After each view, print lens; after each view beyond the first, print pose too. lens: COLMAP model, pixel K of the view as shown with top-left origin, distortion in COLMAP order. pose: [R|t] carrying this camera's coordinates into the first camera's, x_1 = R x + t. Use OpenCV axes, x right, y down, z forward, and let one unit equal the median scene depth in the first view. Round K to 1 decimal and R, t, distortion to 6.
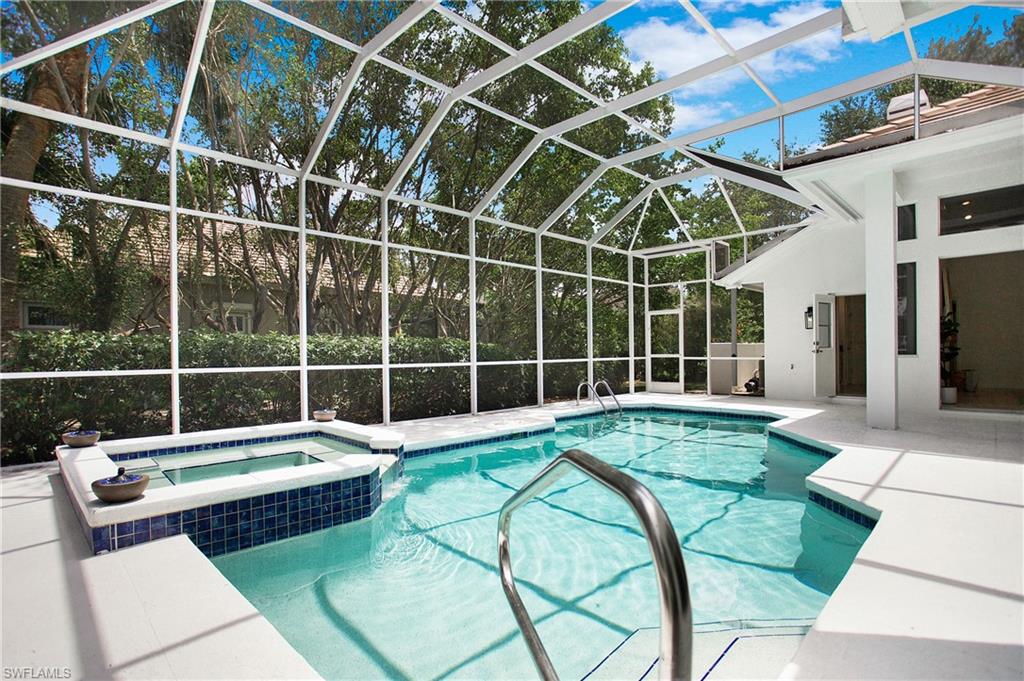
lens RADIAL K [[502.1, 0, 512.0], [0, 502.1, 340.5], [0, 0, 1]] dist [-0.033318, -0.000415]
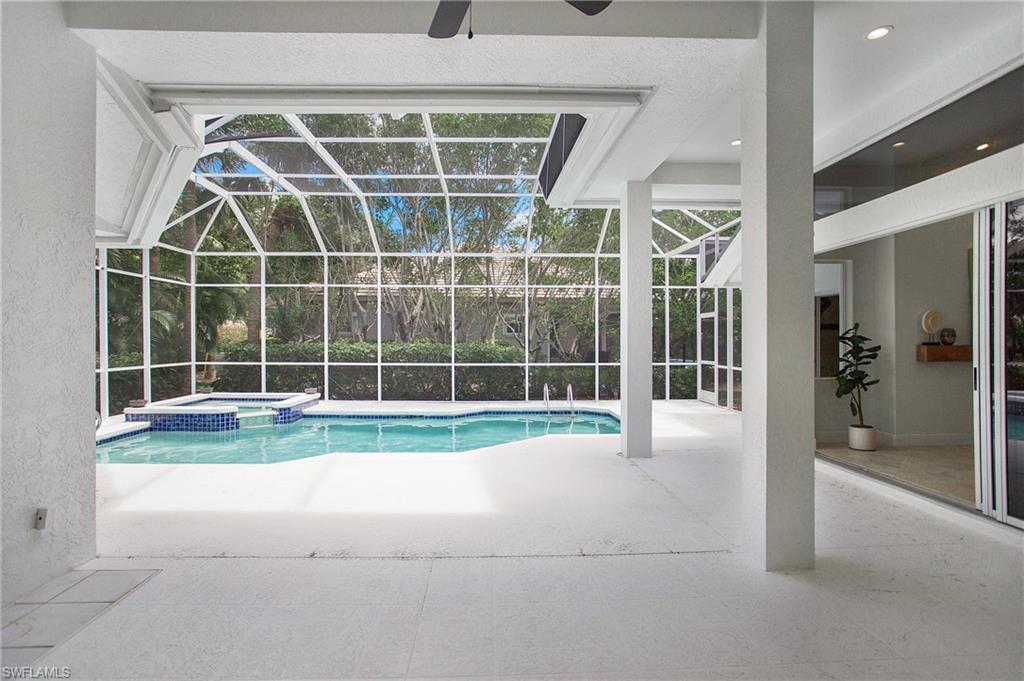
lens RADIAL K [[502.1, 0, 512.0], [0, 502.1, 340.5], [0, 0, 1]] dist [-0.033318, -0.000415]
pose [[0.718318, 0.012073, -0.695610, 1.029010], [0.003766, 0.999767, 0.021241, -0.046193], [0.695705, -0.017877, 0.718105, 0.159084]]
